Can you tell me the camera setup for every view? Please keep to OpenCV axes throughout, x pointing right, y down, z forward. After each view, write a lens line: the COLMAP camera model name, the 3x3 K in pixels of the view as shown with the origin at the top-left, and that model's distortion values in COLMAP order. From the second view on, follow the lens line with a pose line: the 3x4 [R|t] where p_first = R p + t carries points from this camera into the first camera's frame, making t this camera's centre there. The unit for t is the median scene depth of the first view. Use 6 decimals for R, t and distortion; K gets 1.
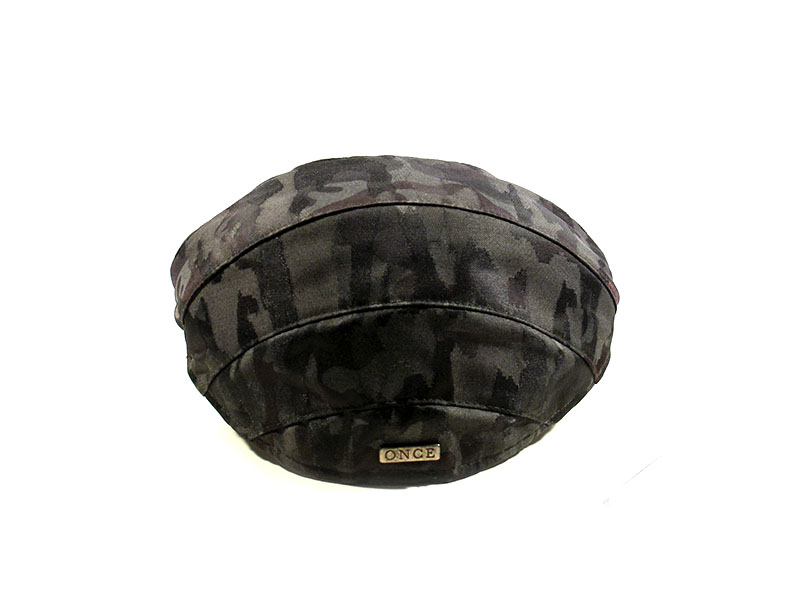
lens RADIAL K [[1293.3, 0, 398.4], [0, 1293.3, 299.4], [0, 0, 1]] dist [-0.000509, 0.000000]
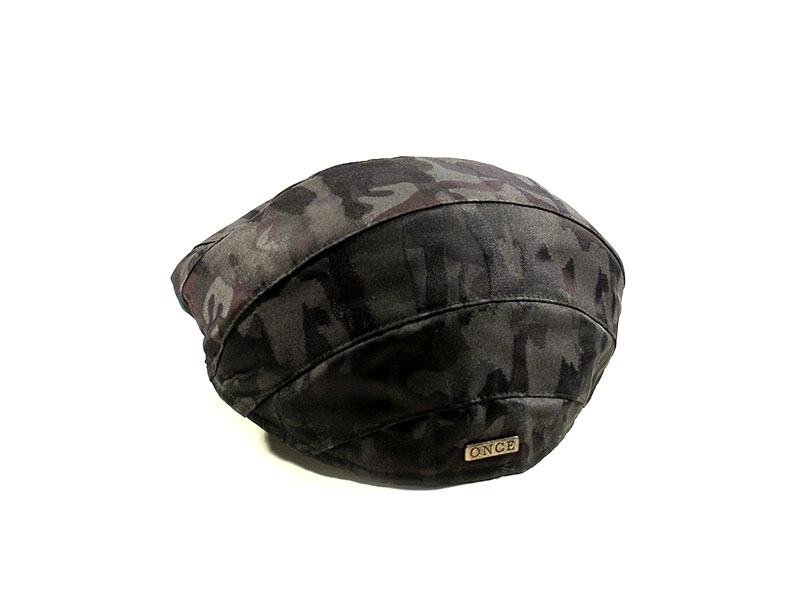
lens RADIAL K [[1293.3, 0, 401.8], [0, 1293.3, 303.5], [0, 0, 1]] dist [-0.000509, 0.000000]
pose [[0.953225, -0.087657, 0.289272, -0.338083], [0.086863, 0.996098, 0.015608, -0.015554], [-0.289511, 0.010249, 0.957120, 0.050295]]
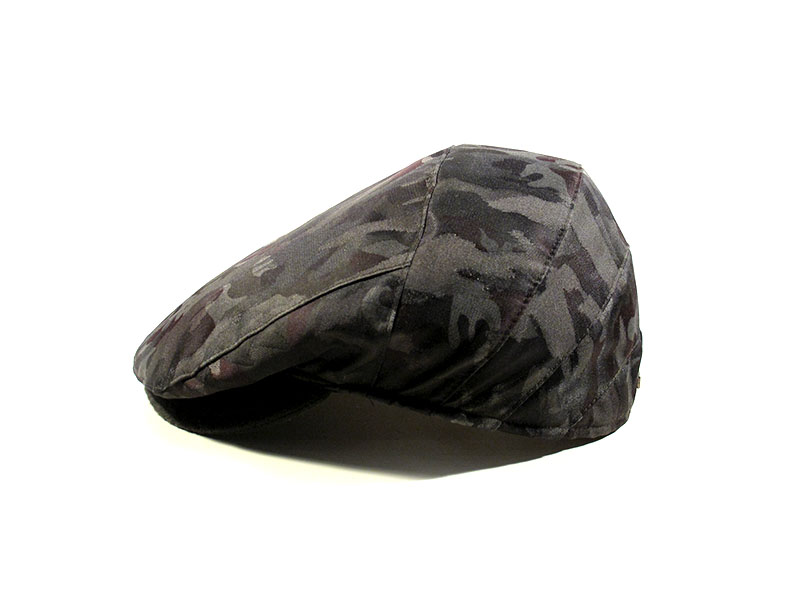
lens RADIAL K [[1293.3, 0, 399.6], [0, 1293.3, 300.1], [0, 0, 1]] dist [-0.000509, 0.000000]
pose [[0.211136, -0.280445, 0.936361, -1.101066], [0.286680, 0.933595, 0.214975, -0.252946], [-0.934471, 0.223047, 0.277513, 0.854461]]
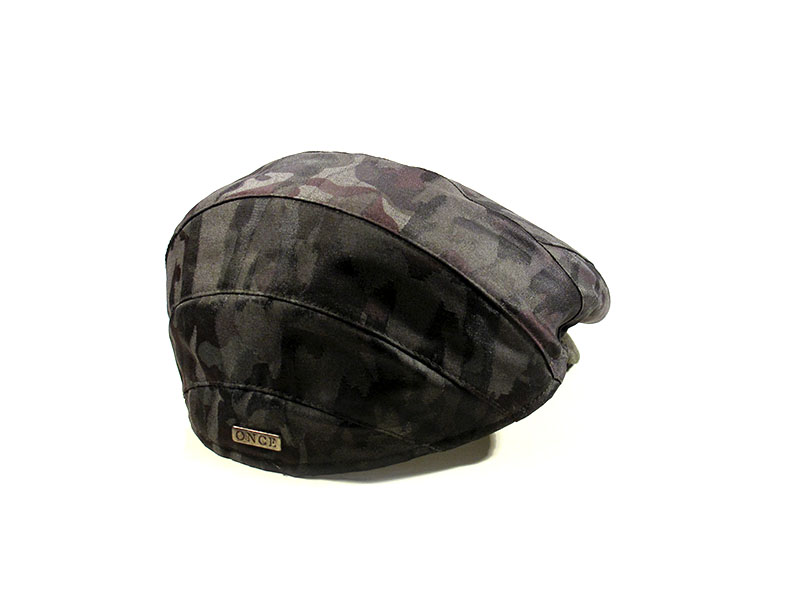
lens RADIAL K [[1293.3, 0, 399.5], [0, 1293.3, 301.8], [0, 0, 1]] dist [-0.000509, 0.000000]
pose [[0.825646, 0.169653, -0.538077, 0.635263], [-0.165580, 0.984584, 0.056361, -0.065011], [0.539344, 0.042560, 0.841009, 0.185580]]
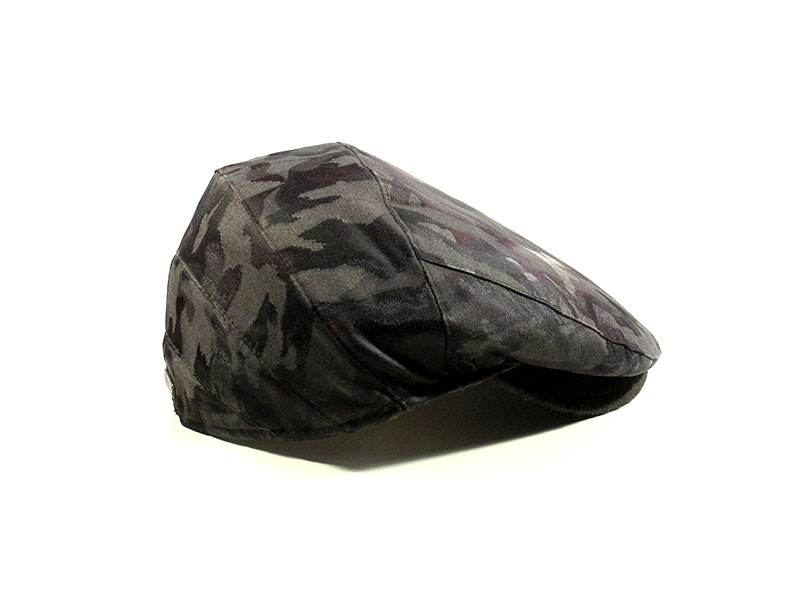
lens RADIAL K [[1293.3, 0, 399.9], [0, 1293.3, 299.2], [0, 0, 1]] dist [-0.000509, 0.000000]
pose [[0.208360, 0.287621, -0.934805, 1.100572], [-0.283396, 0.932534, 0.223756, -0.265805], [0.936094, 0.218298, 0.275813, 0.849698]]
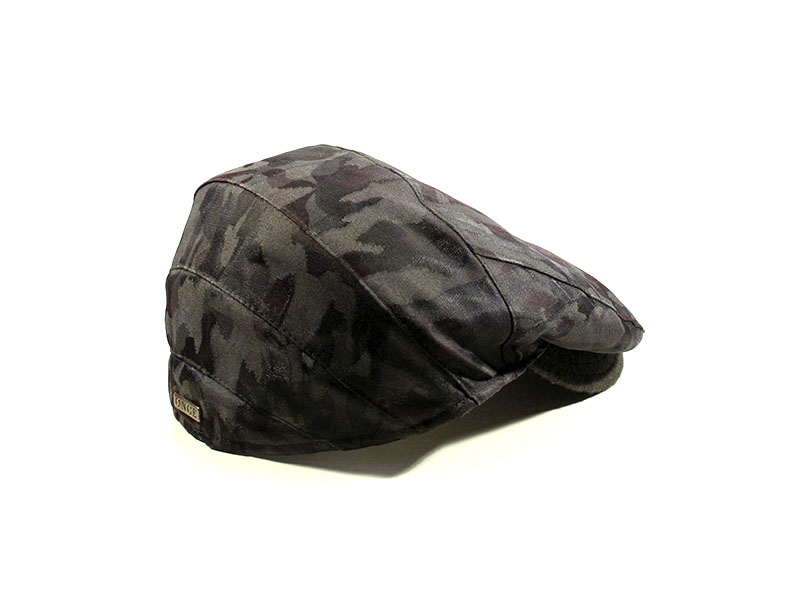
lens RADIAL K [[1293.3, 0, 401.0], [0, 1293.3, 299.9], [0, 0, 1]] dist [-0.000509, 0.000000]
pose [[0.493594, 0.256538, -0.830995, 0.979193], [-0.253341, 0.956479, 0.144797, -0.171648], [0.831975, 0.139054, 0.537104, 0.543524]]
